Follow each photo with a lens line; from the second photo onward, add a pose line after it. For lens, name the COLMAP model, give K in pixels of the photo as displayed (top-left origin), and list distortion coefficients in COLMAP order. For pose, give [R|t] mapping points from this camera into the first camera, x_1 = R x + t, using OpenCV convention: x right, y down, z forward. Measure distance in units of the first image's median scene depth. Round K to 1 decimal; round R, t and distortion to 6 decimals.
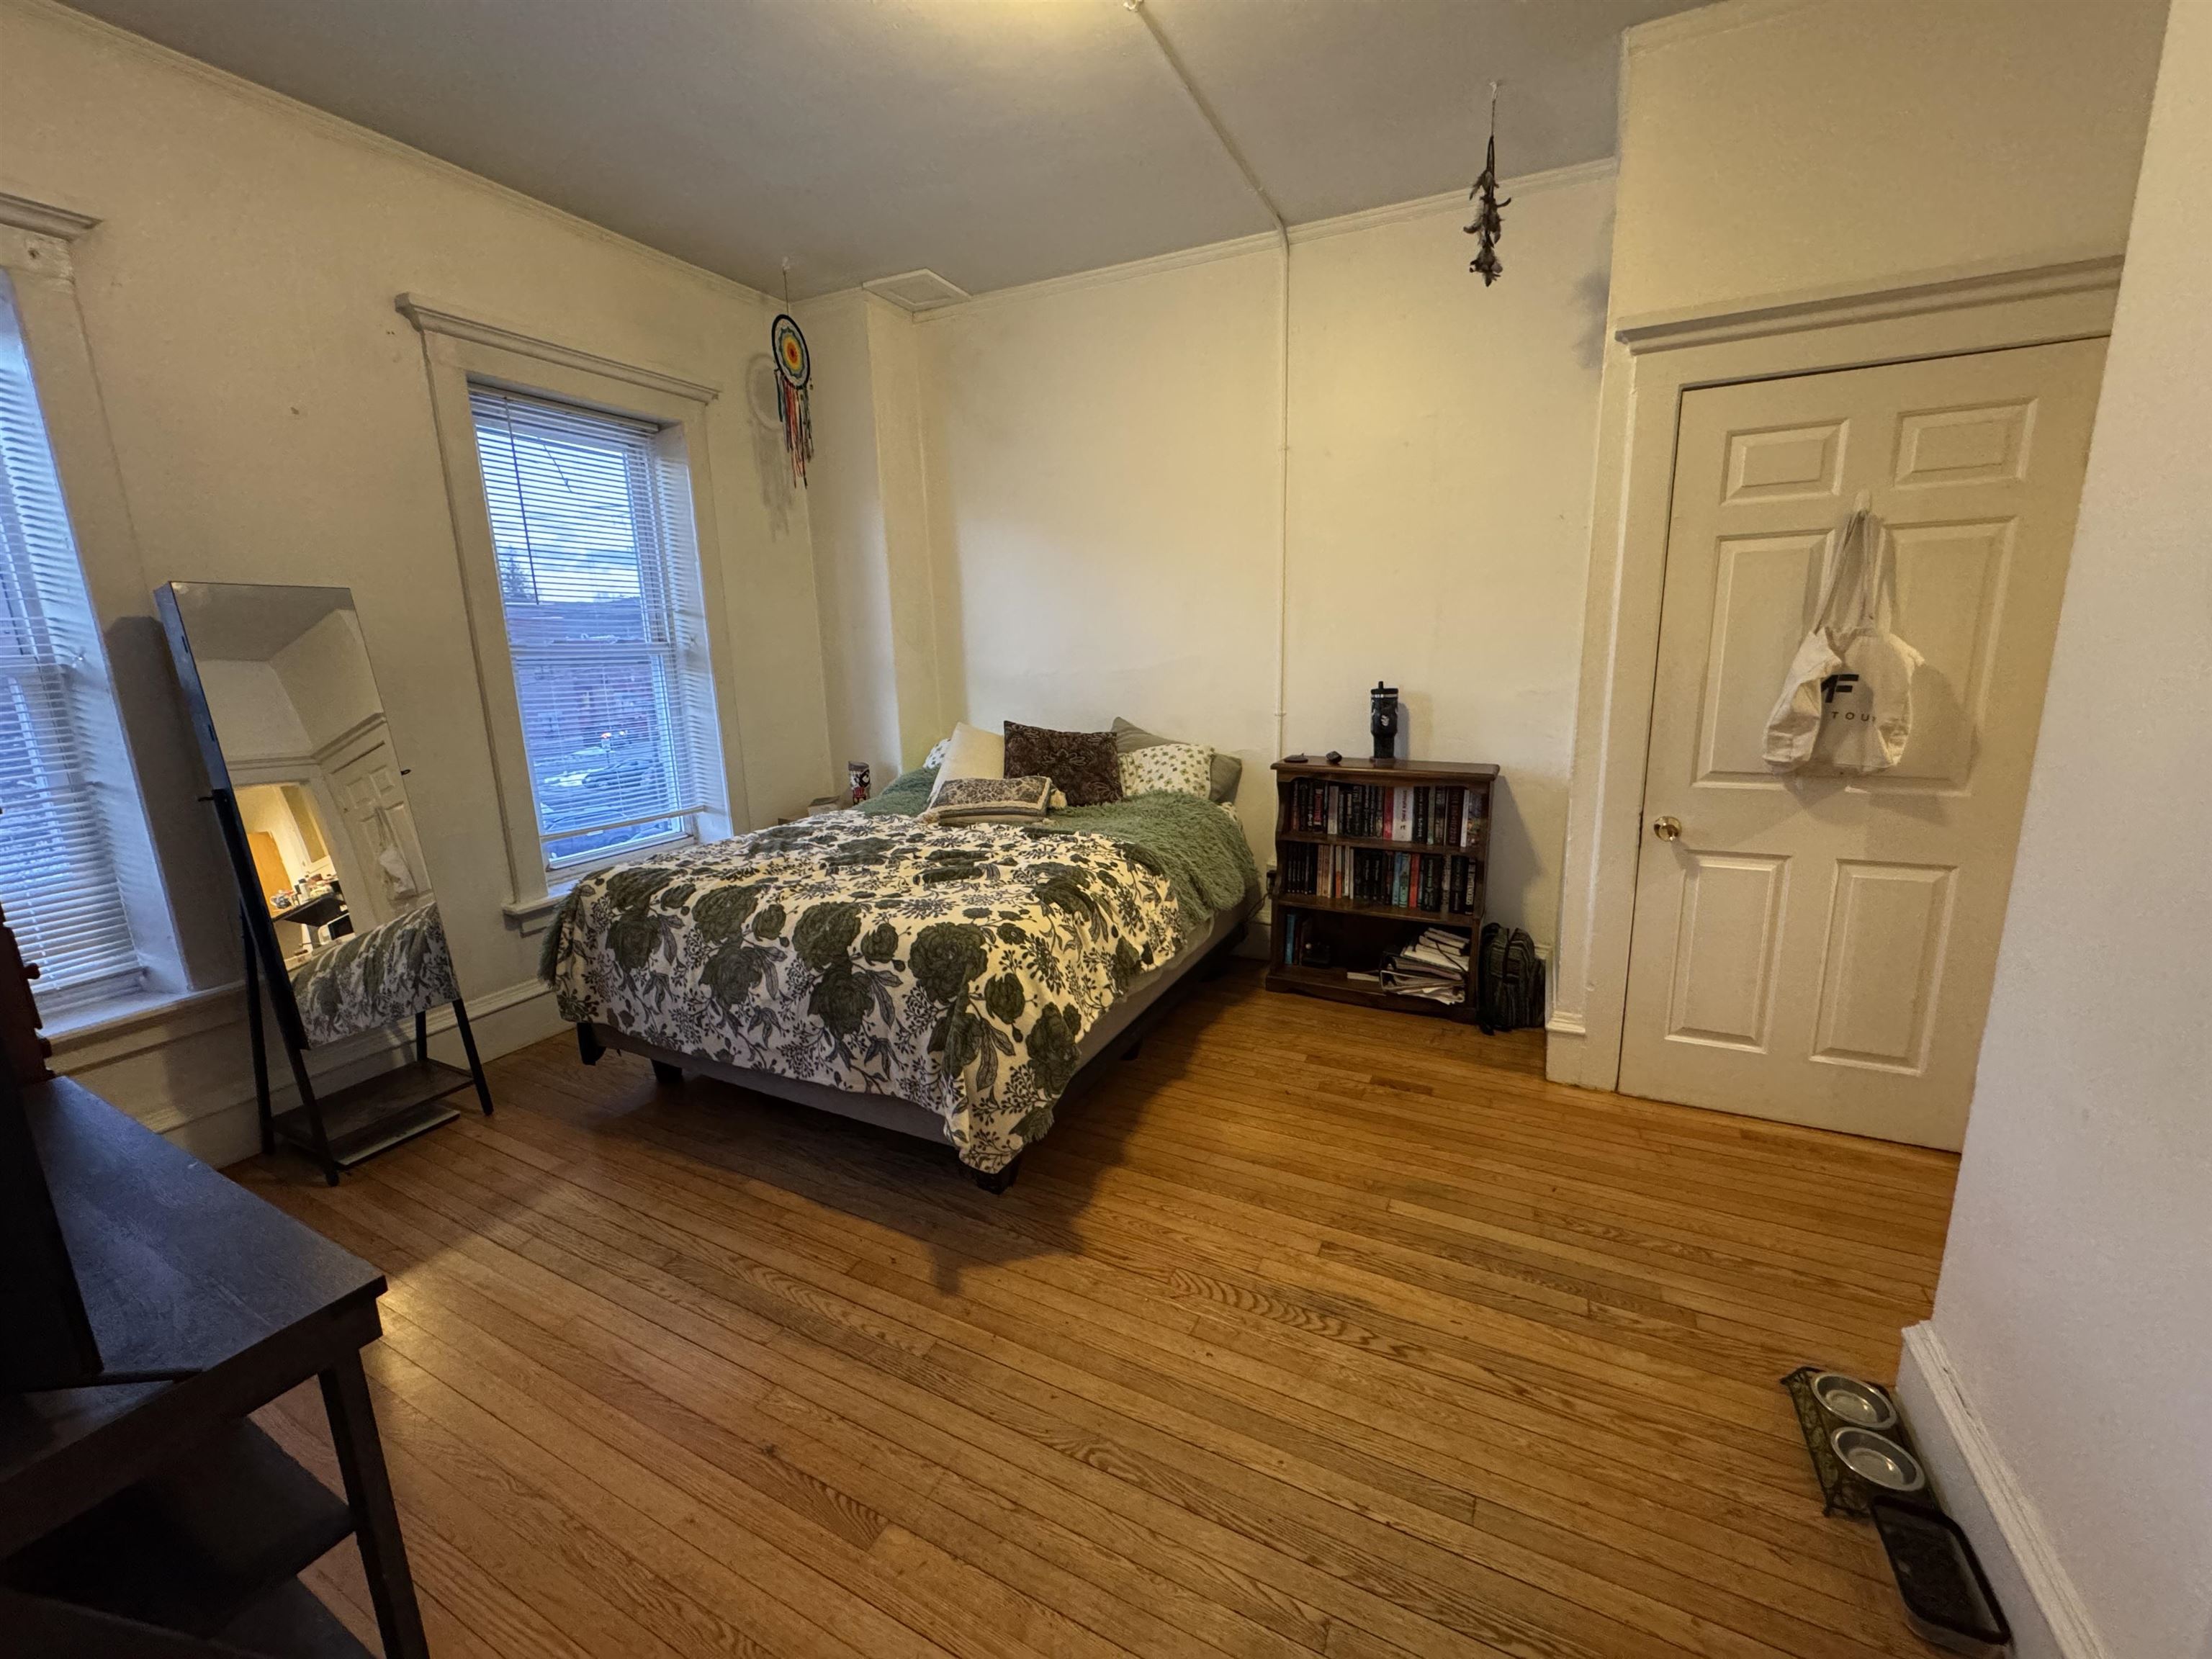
lens RADIAL K [[885.6, 0, 1103.9], [0, 885.6, 826.5], [0, 0, 1]] dist [0.000924, -0.000064]
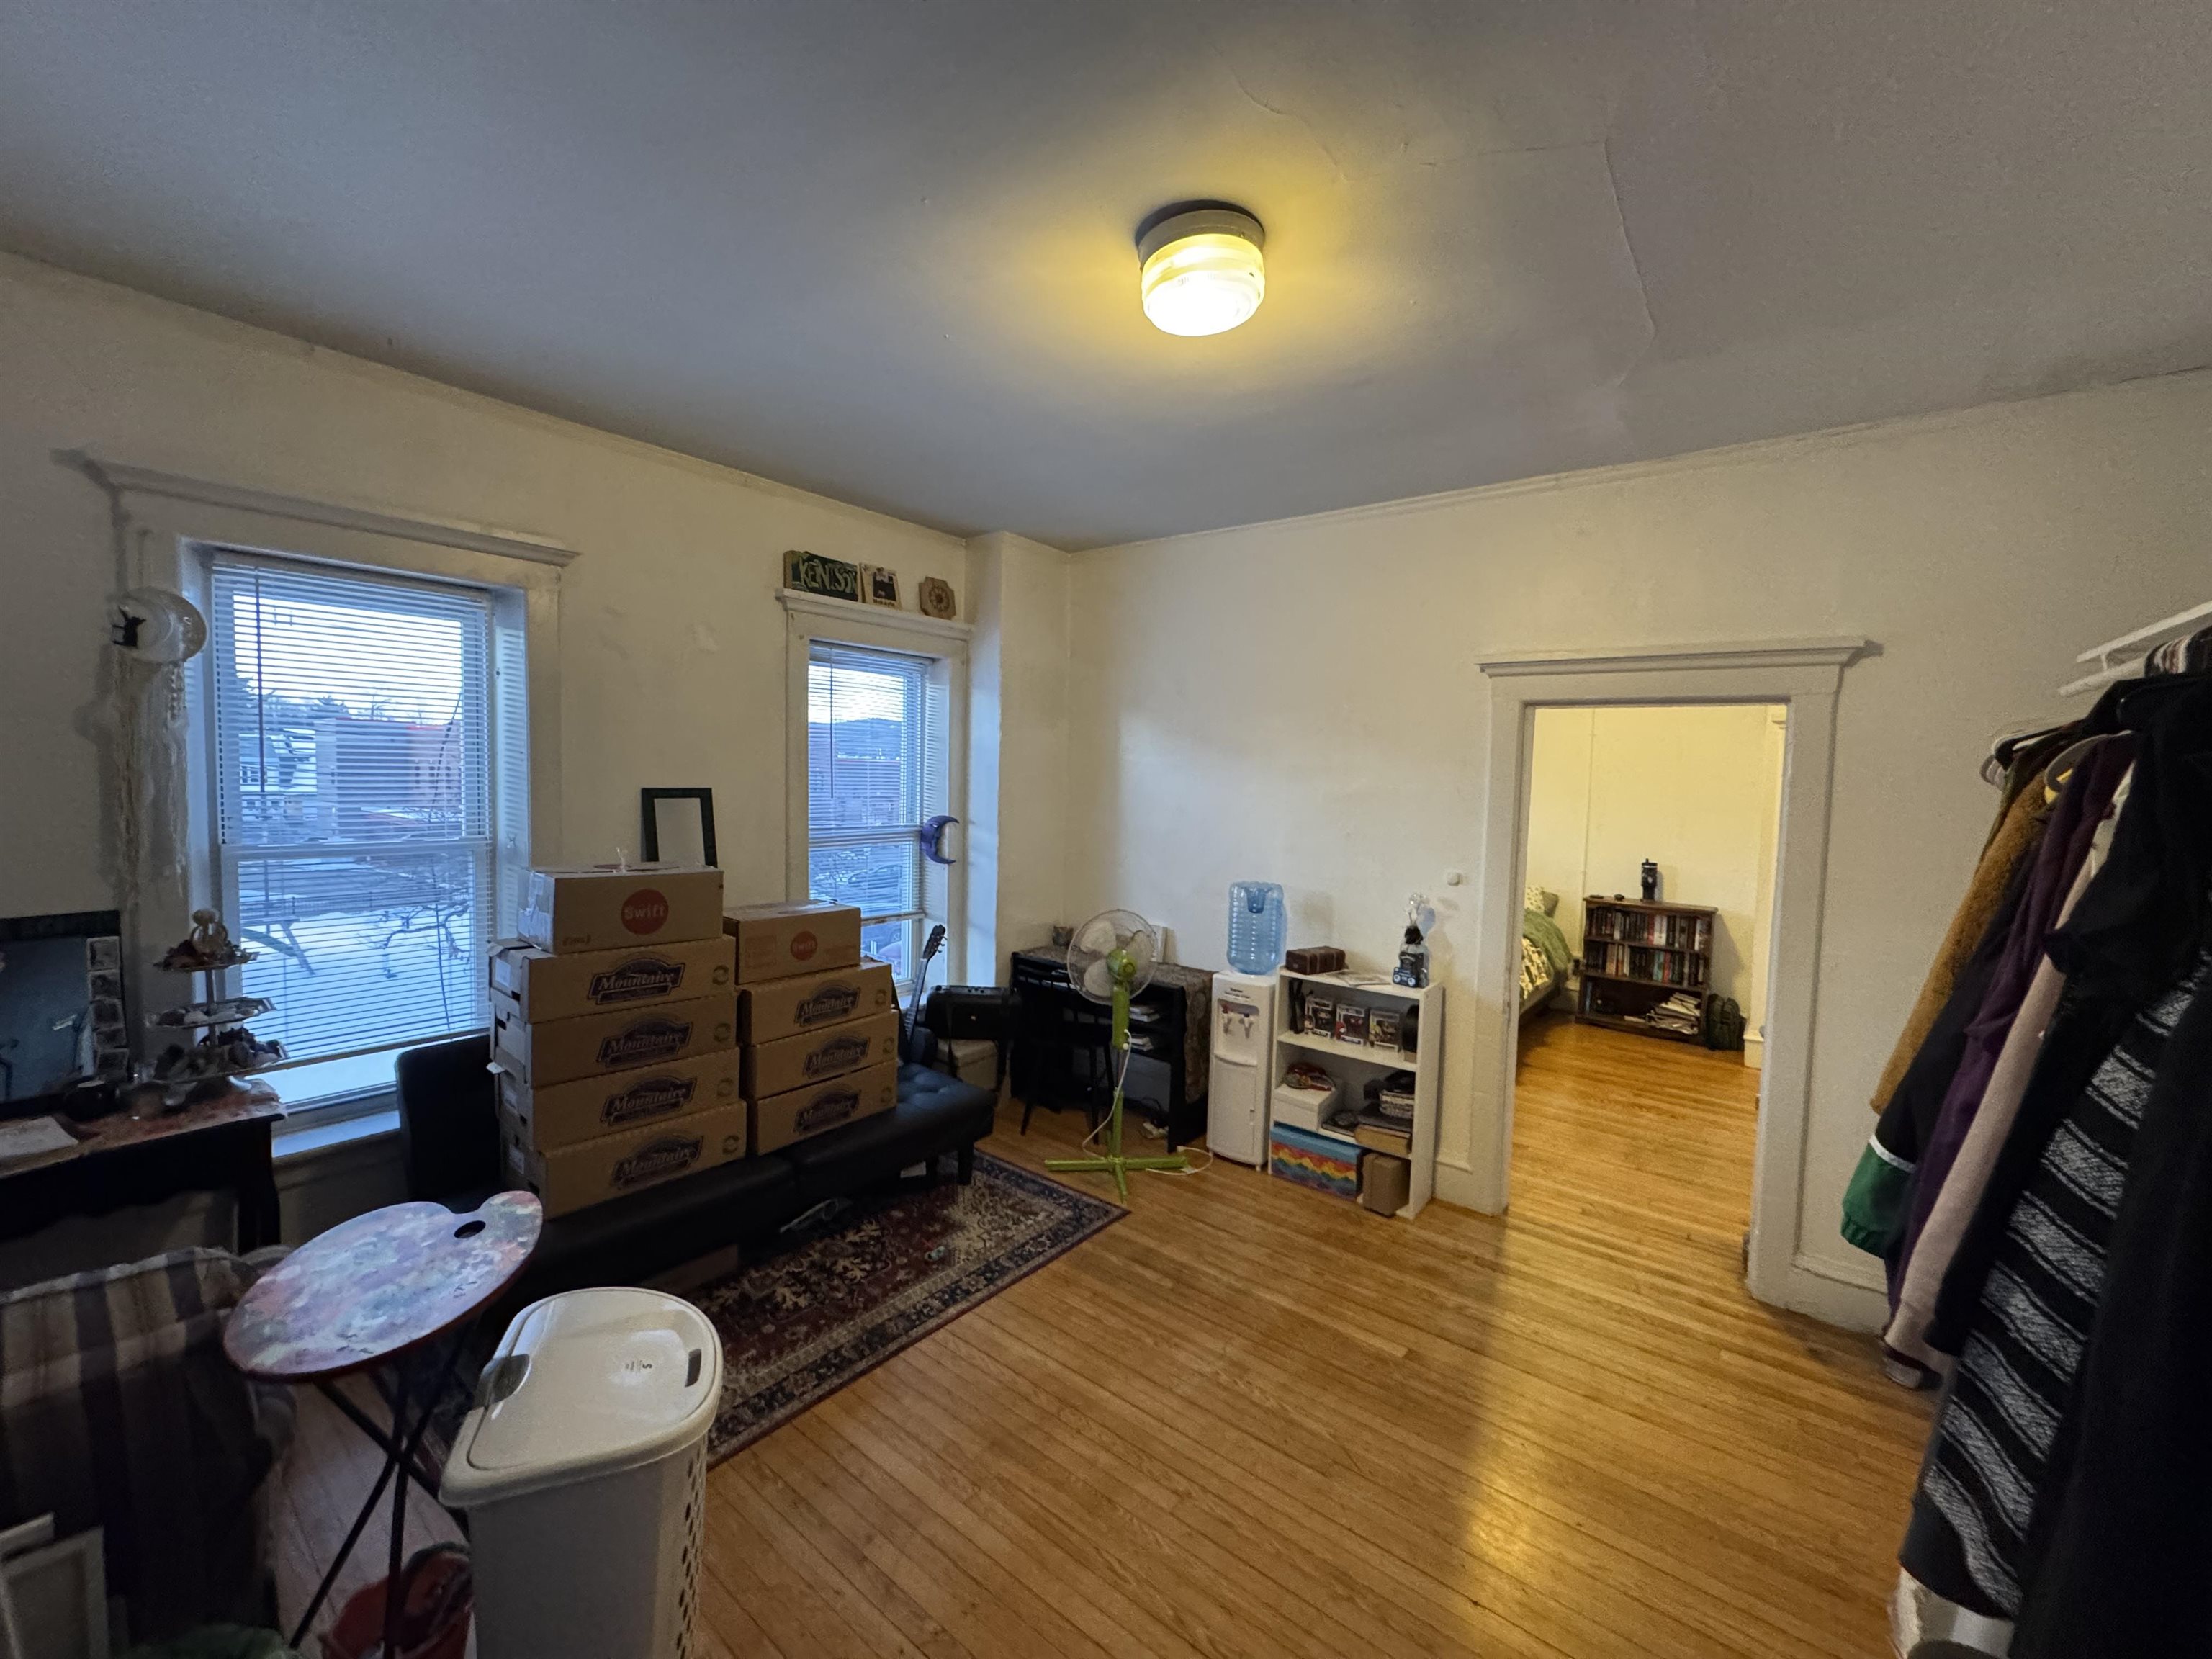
lens RADIAL K [[885.6, 0, 1106.4], [0, 885.6, 825.0], [0, 0, 1]] dist [0.000924, -0.000064]
pose [[0.978931, 0.061179, -0.194808, -0.459279], [-0.089546, 0.986049, -0.140316, 0.135443], [0.183506, 0.154804, 0.970753, -1.071892]]
